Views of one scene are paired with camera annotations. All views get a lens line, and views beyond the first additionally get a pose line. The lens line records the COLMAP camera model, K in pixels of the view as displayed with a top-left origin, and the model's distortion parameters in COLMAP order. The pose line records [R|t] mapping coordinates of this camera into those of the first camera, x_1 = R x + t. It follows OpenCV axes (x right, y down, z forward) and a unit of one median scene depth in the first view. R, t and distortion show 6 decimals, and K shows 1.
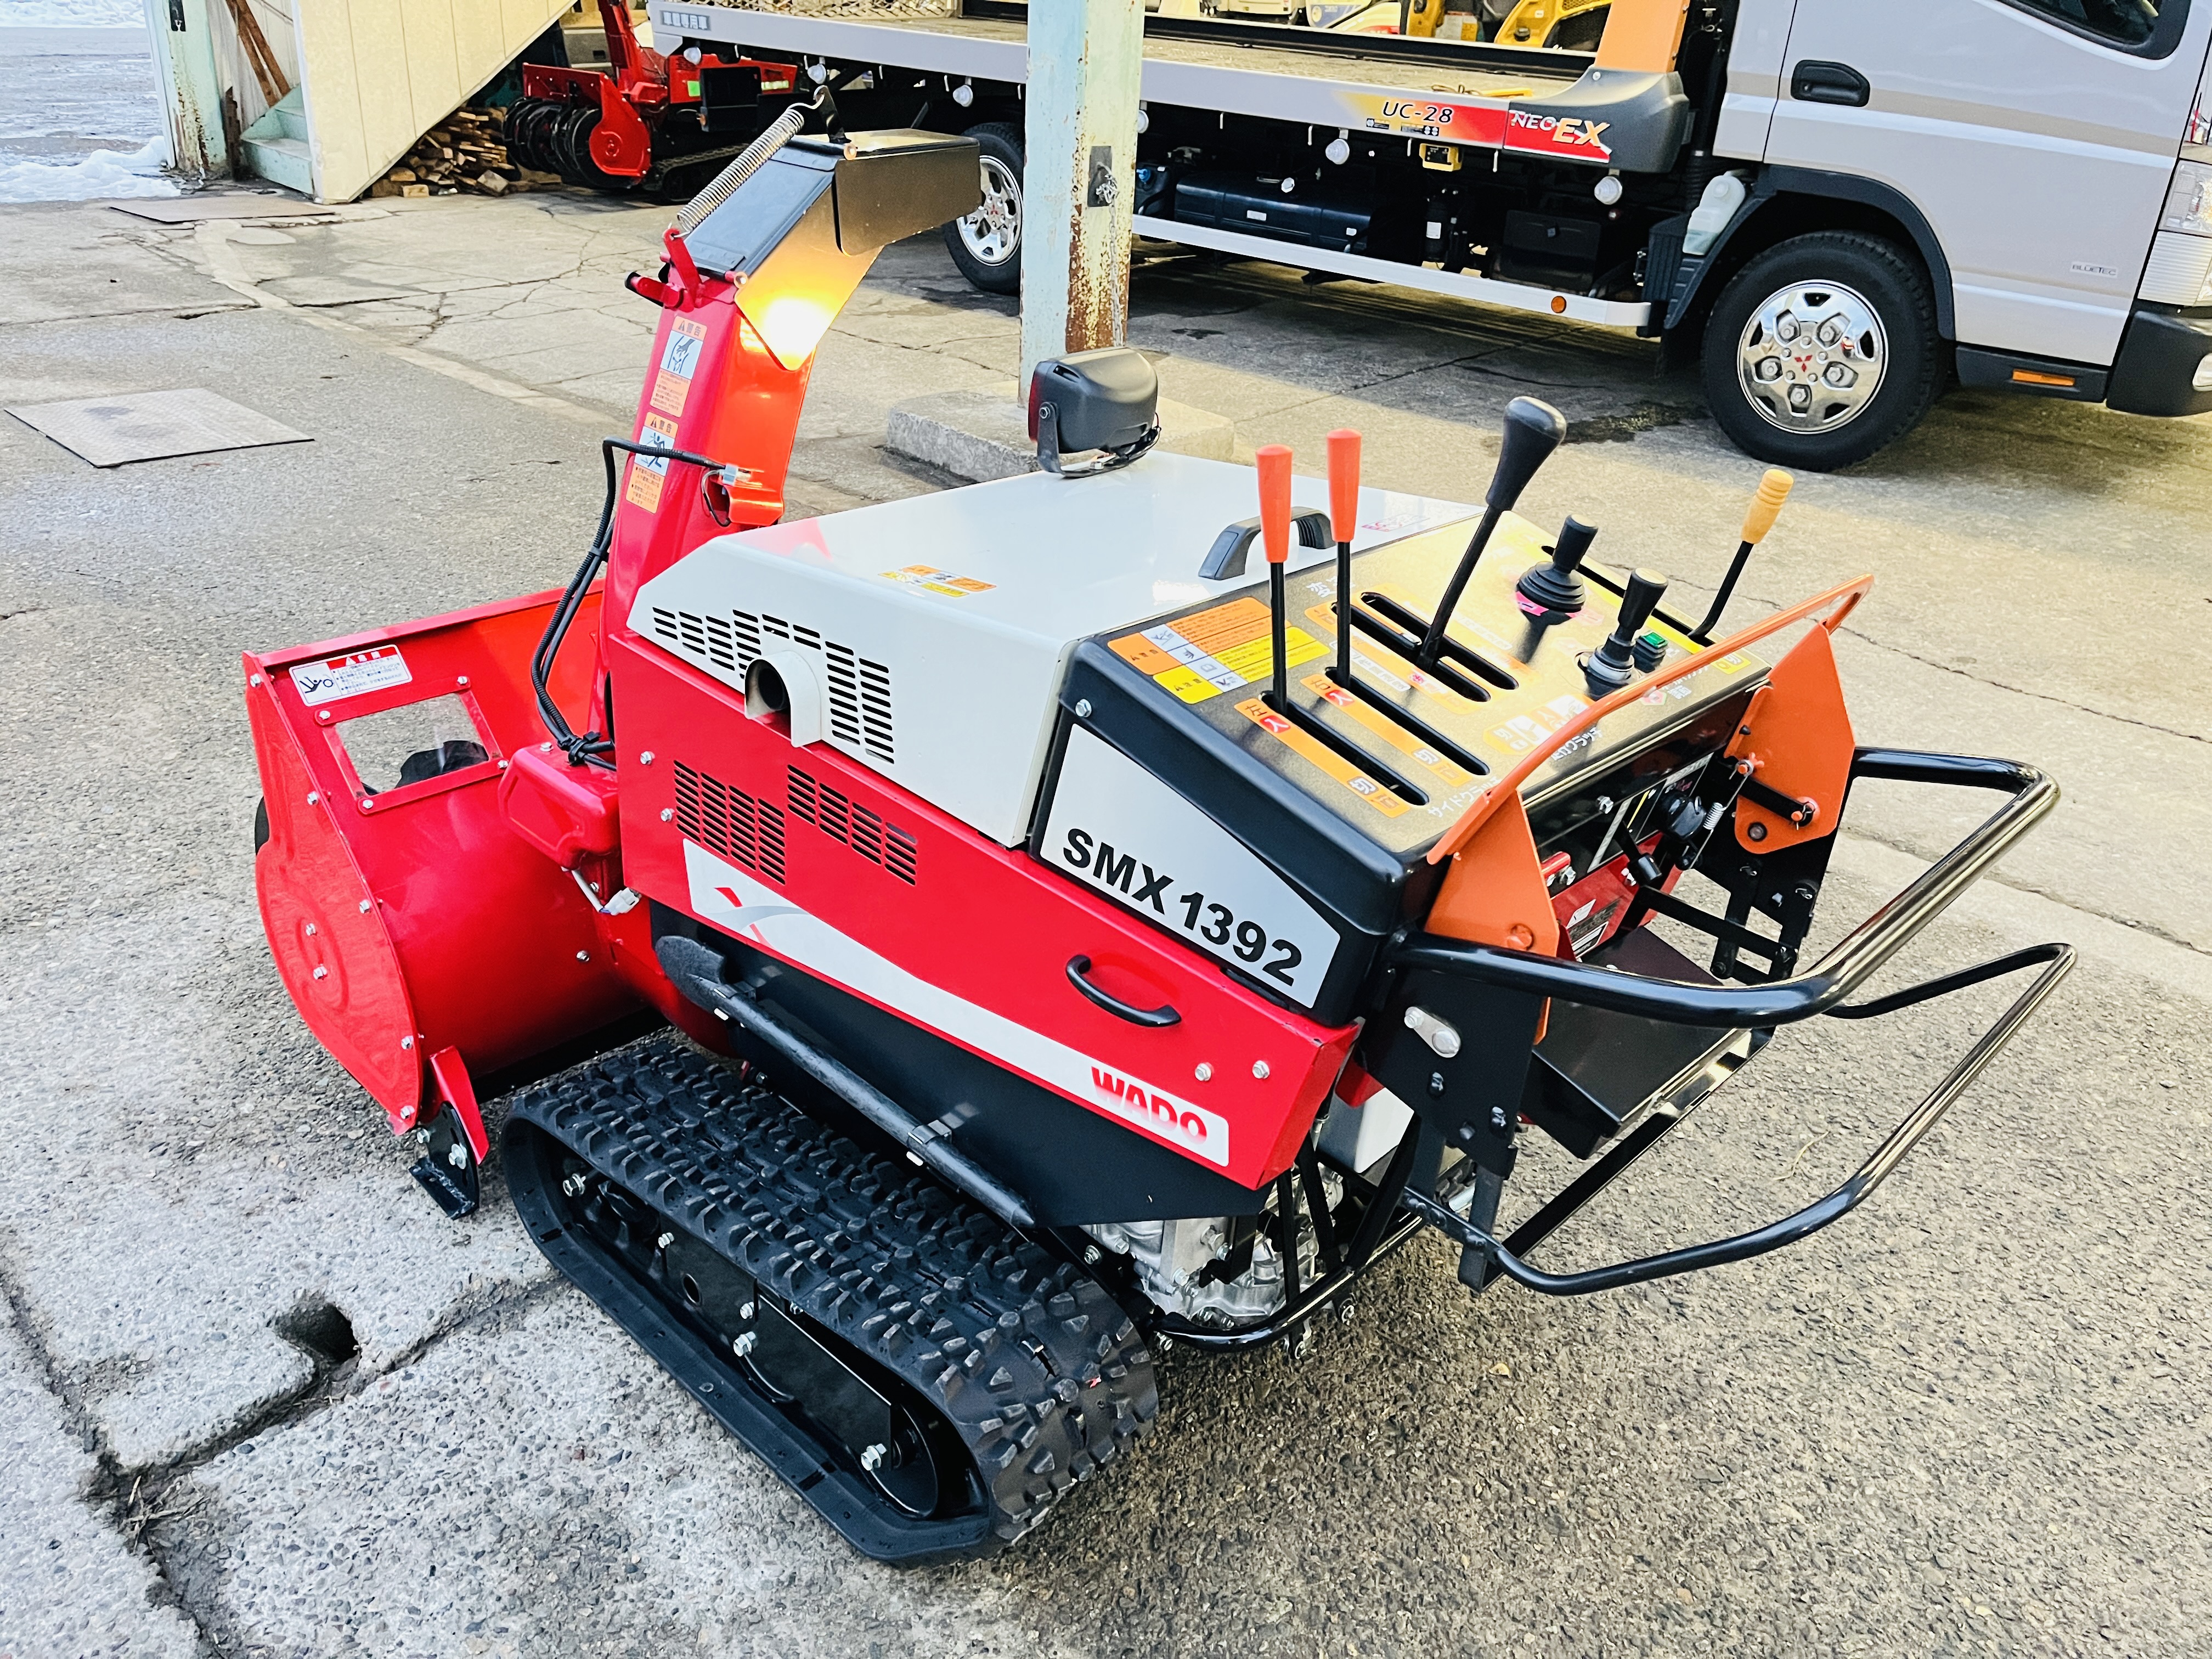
lens RADIAL K [[1674.4, 0, 1128.3], [0, 1674.4, 835.7], [0, 0, 1]] dist [0.063733, -0.107760]
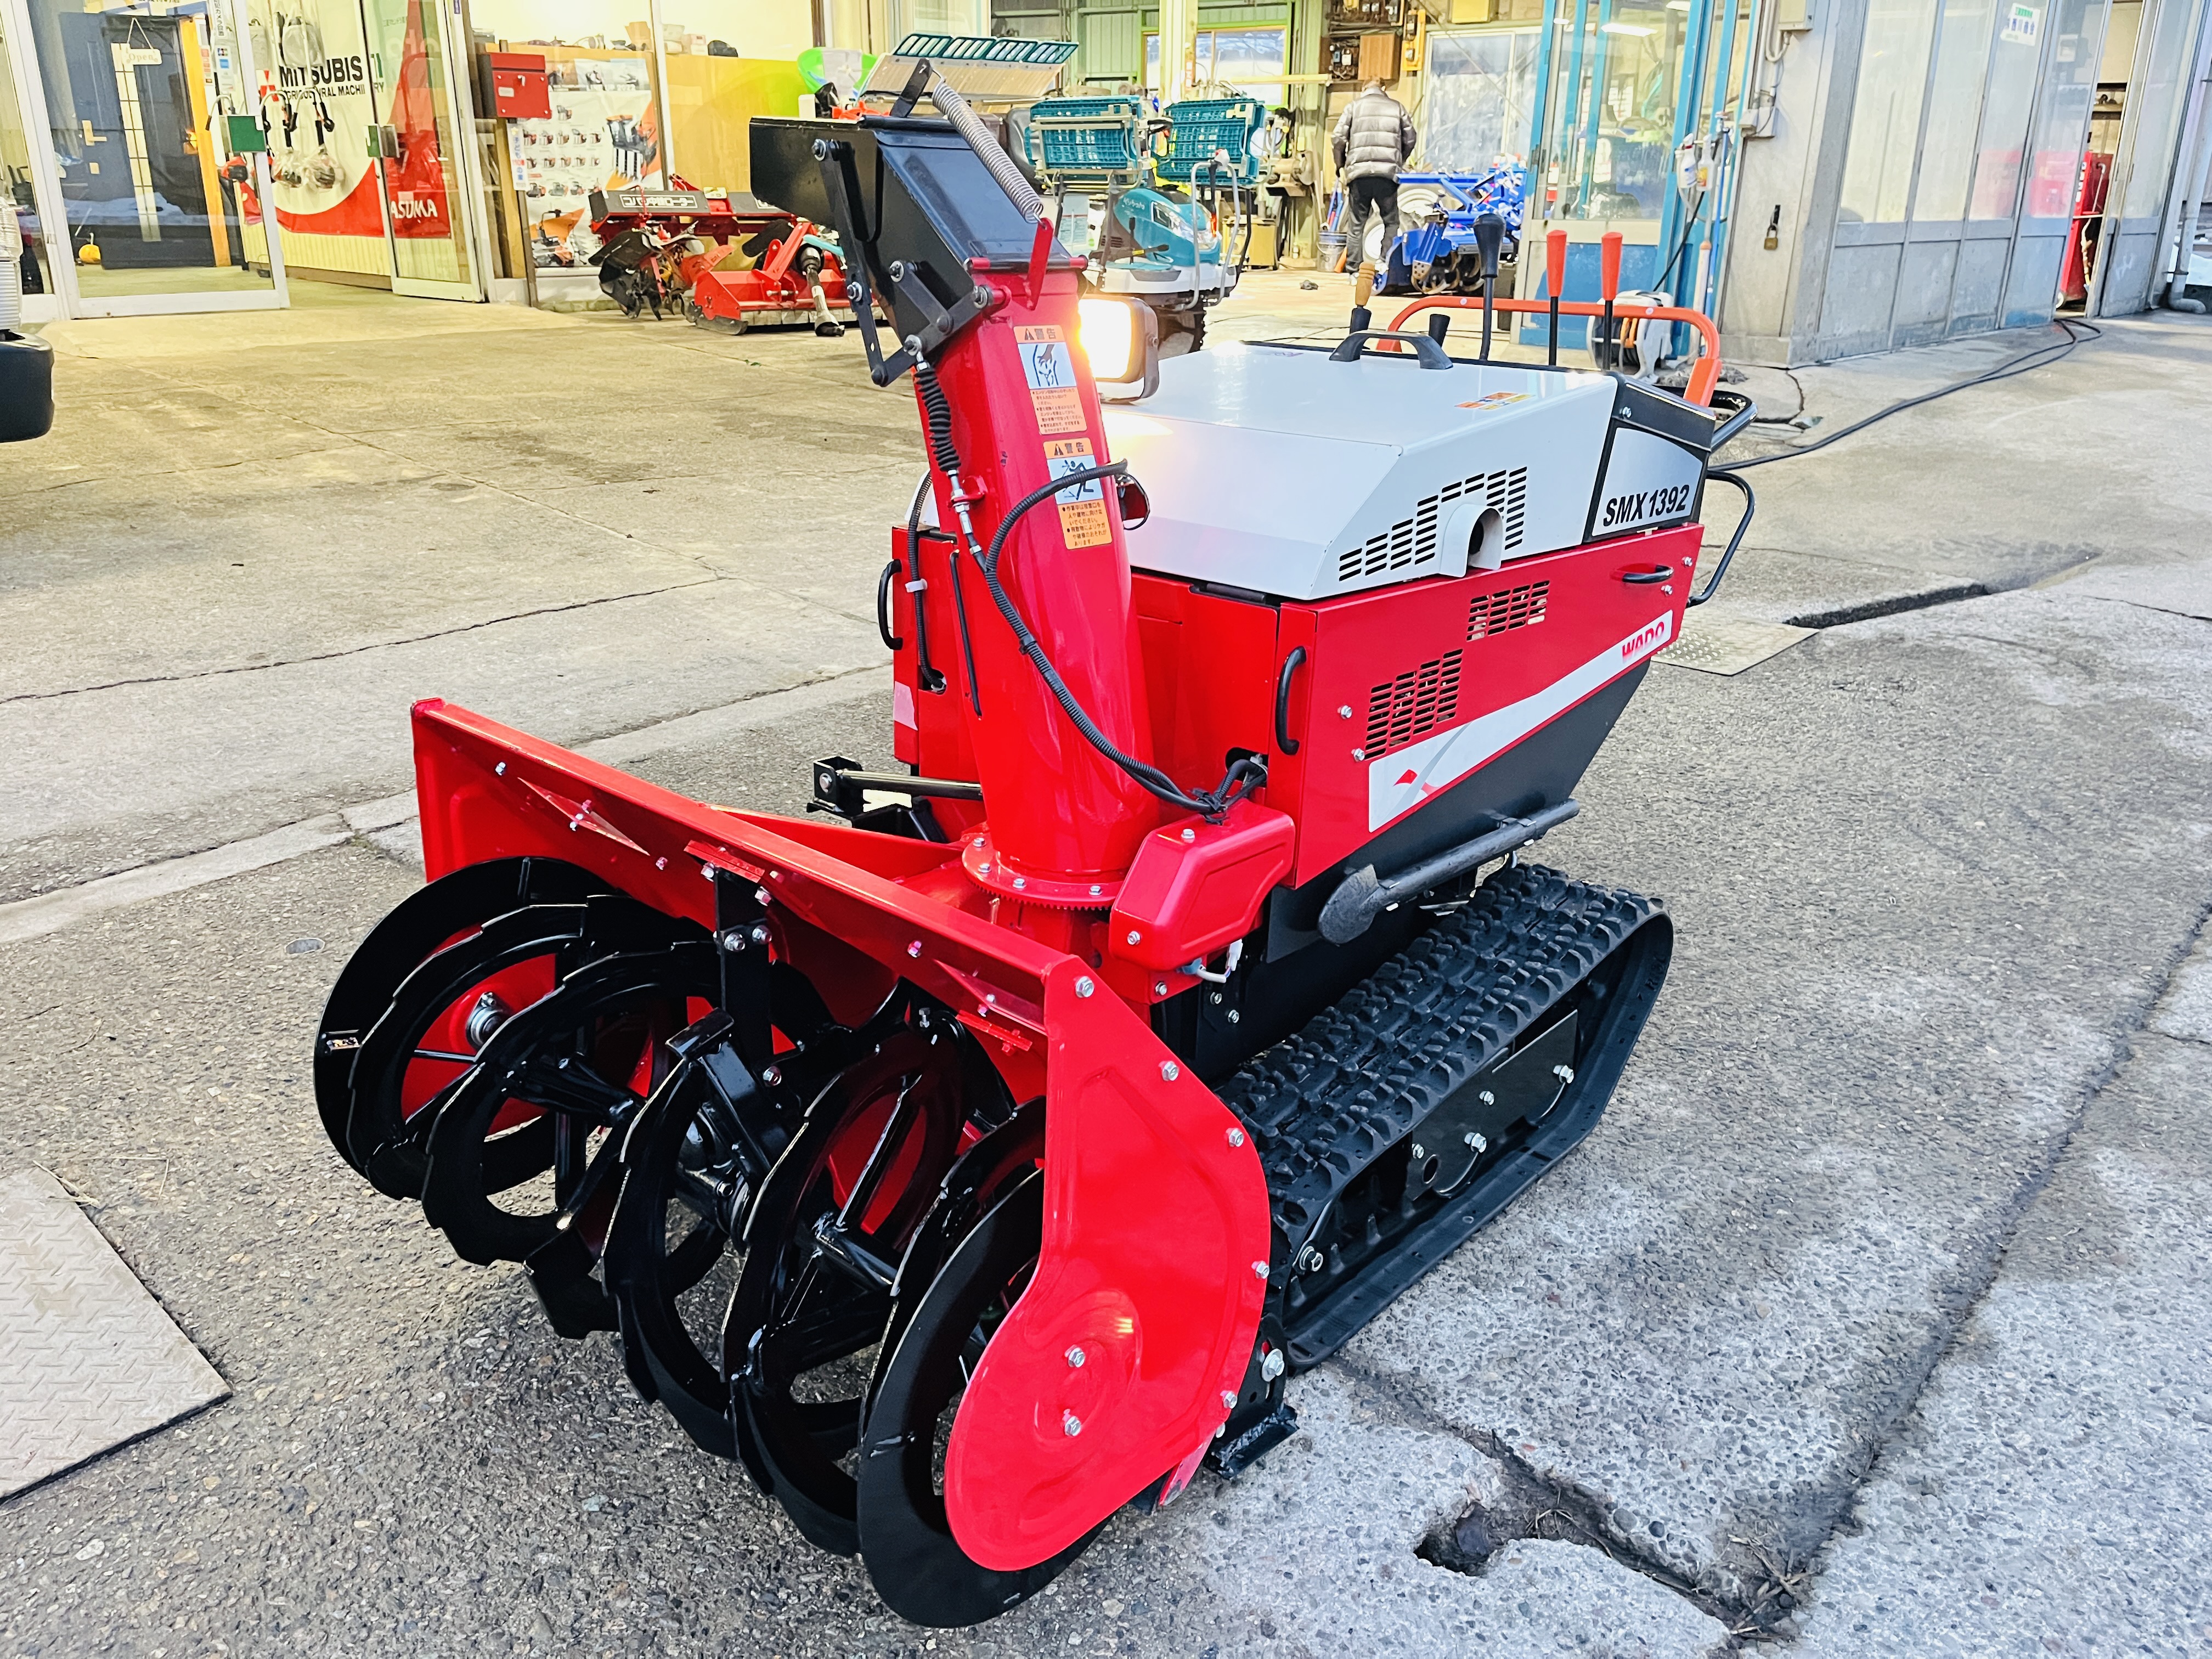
lens RADIAL K [[1681.7, 0, 1118.7], [0, 1681.7, 829.3], [0, 0, 1]] dist [0.024718, -0.008593]
pose [[-0.032014, -0.406934, 0.912896, -1.130809], [0.439507, 0.814588, 0.378525, -0.394868], [-0.897669, 0.413342, 0.152772, 0.917316]]
